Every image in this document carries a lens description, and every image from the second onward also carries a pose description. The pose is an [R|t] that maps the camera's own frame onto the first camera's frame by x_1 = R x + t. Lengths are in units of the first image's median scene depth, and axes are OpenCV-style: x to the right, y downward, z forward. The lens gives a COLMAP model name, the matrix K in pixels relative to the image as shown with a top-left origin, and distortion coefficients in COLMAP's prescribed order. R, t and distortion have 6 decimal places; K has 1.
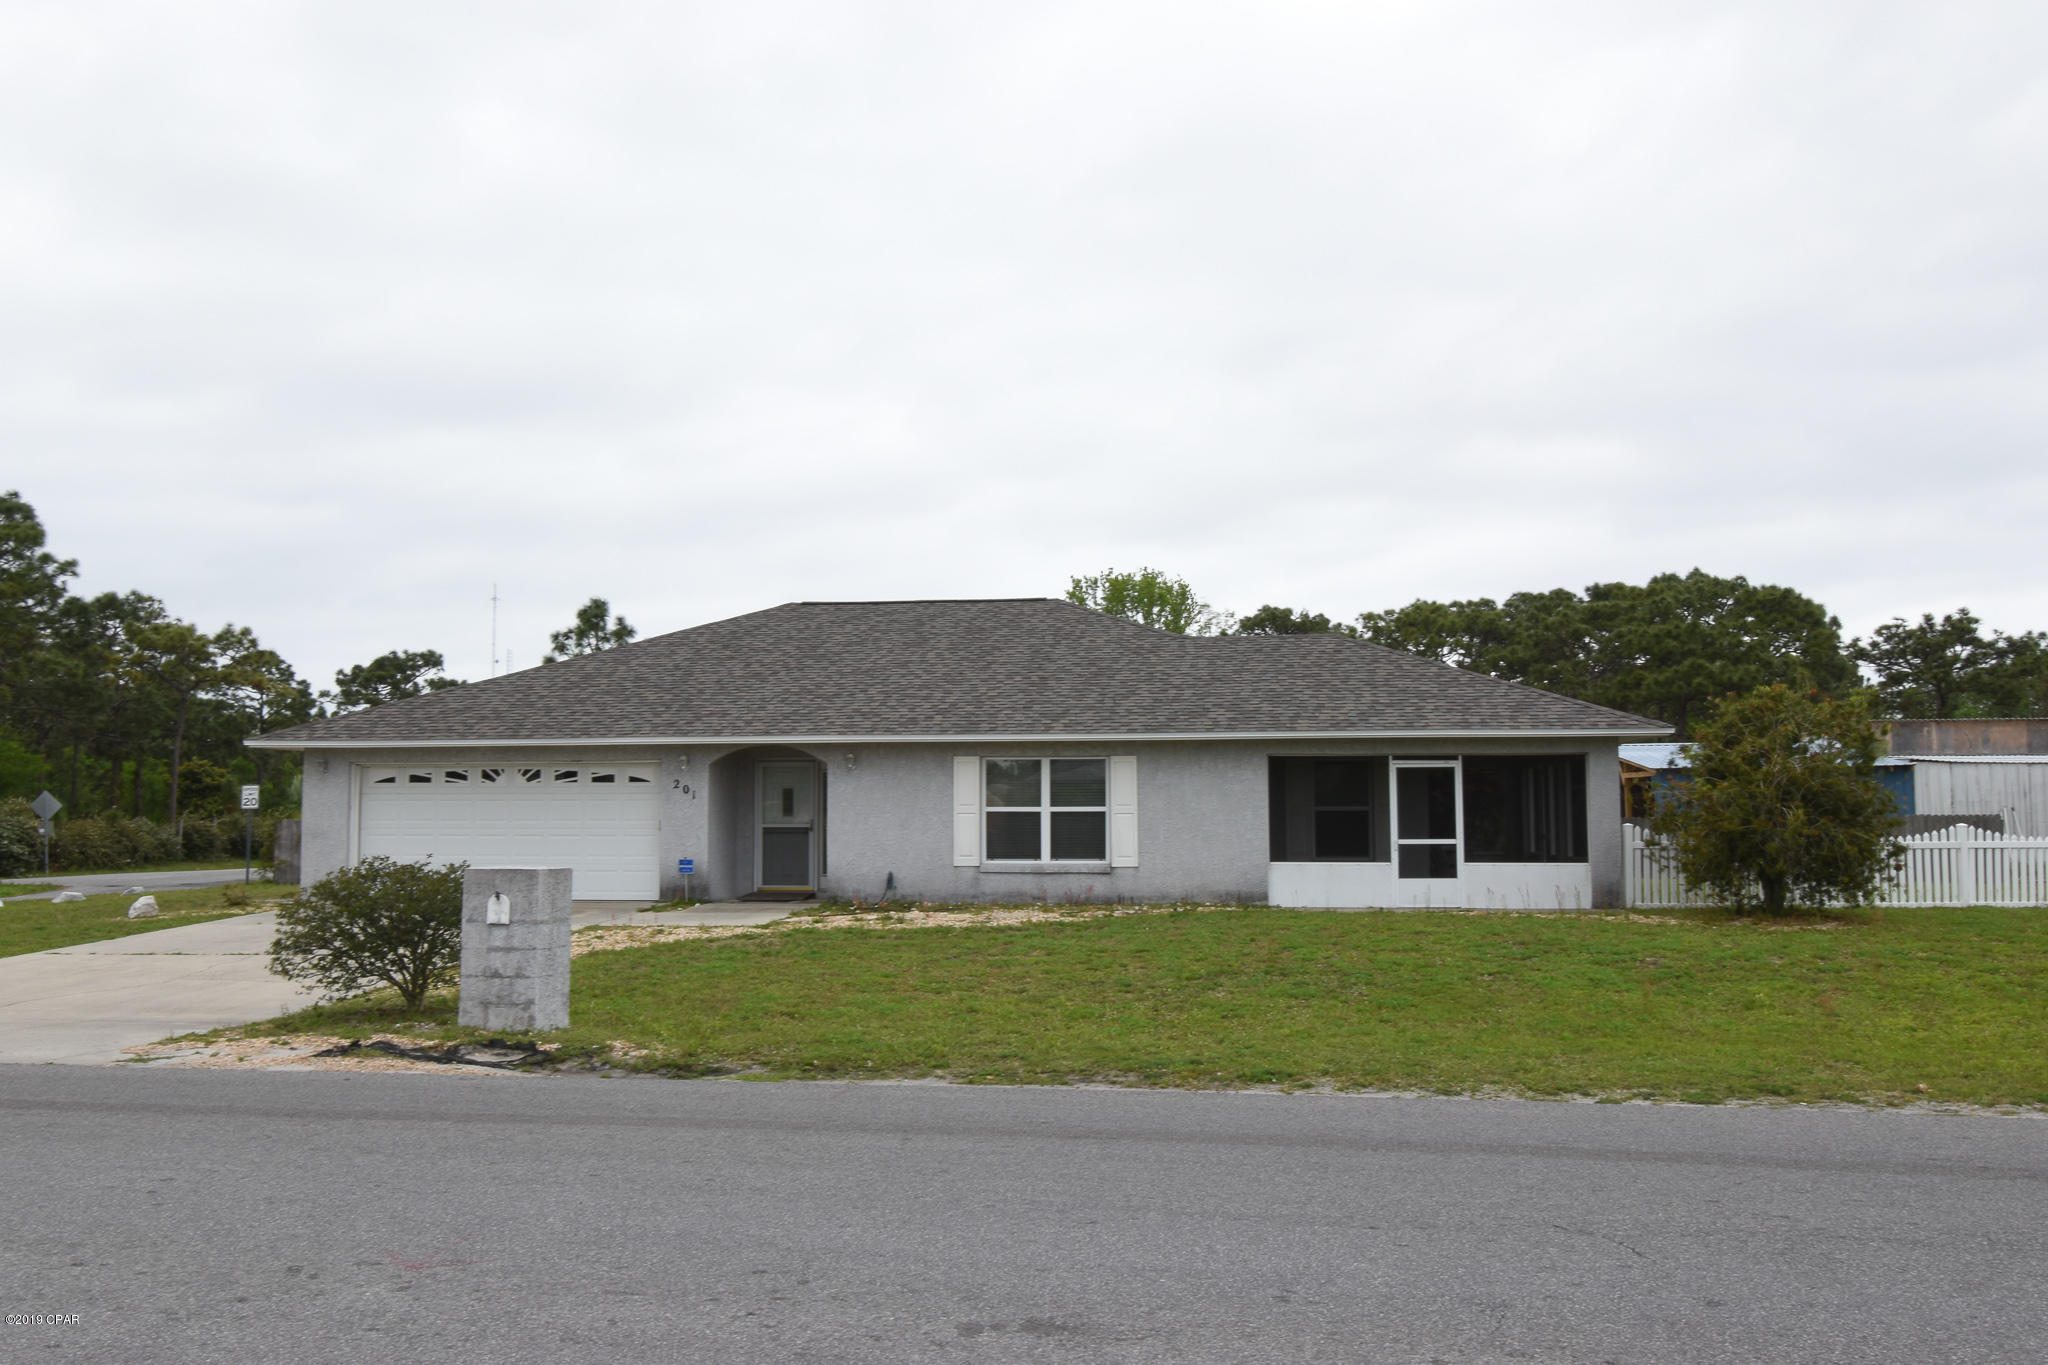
lens RADIAL K [[1555.9, 0, 1025.7], [0, 1555.9, 731.7], [0, 0, 1]] dist [-0.000238, 0.001274]
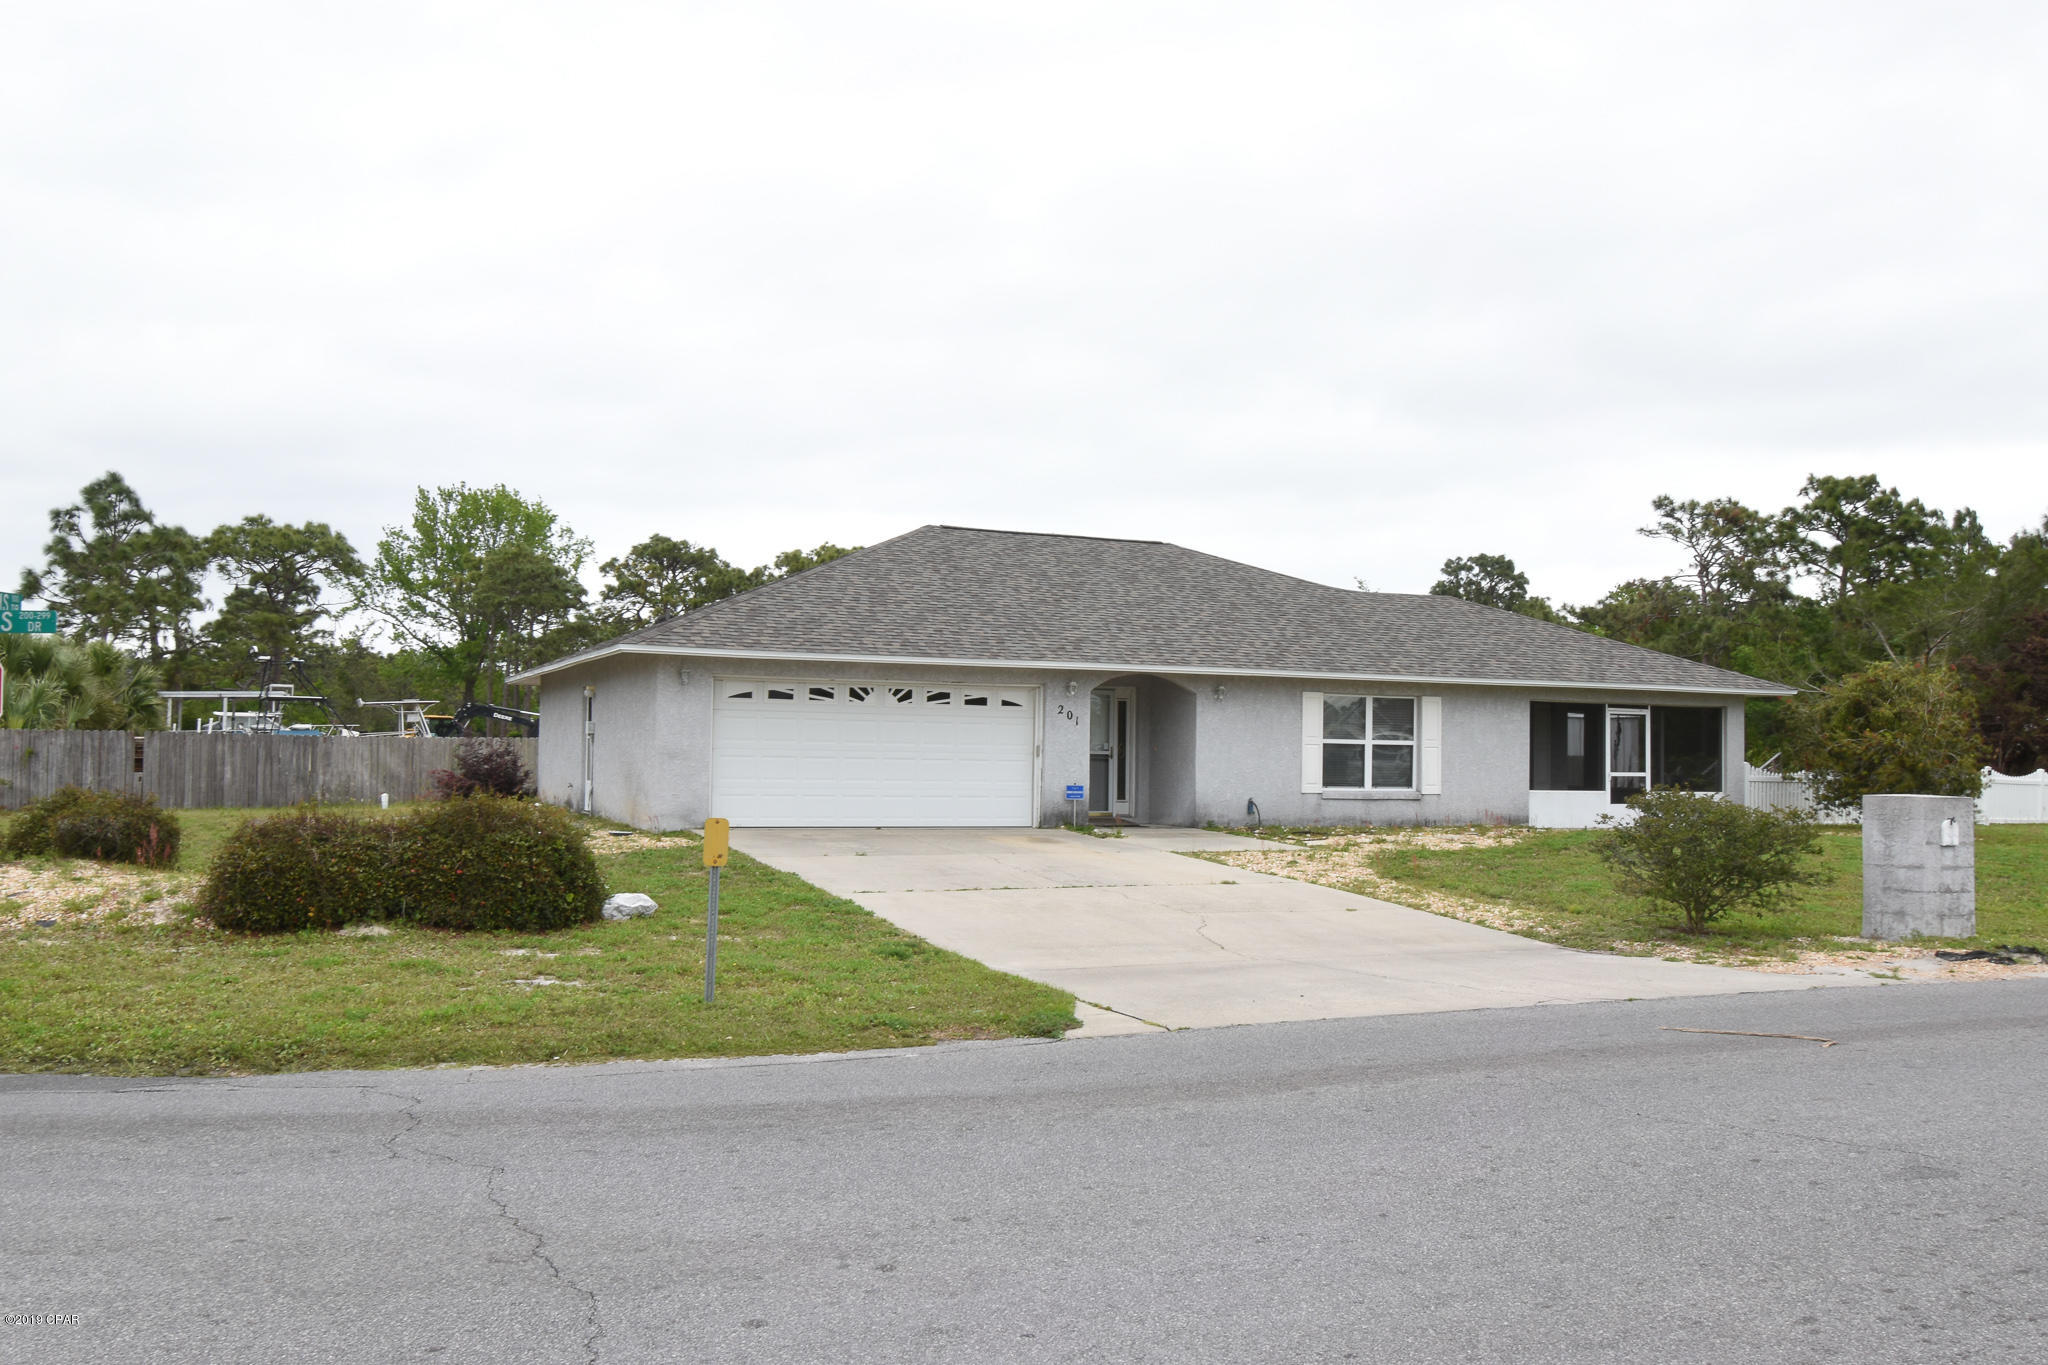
lens RADIAL K [[1495.1, 0, 1024.0], [0, 1495.1, 682.5], [0, 0, 1]] dist [-0.008126, -0.003488]
pose [[0.886330, 0.037345, 0.461546, -0.699329], [-0.043711, 0.999039, 0.003106, 0.014723], [-0.460987, -0.022928, 0.887111, 0.168235]]
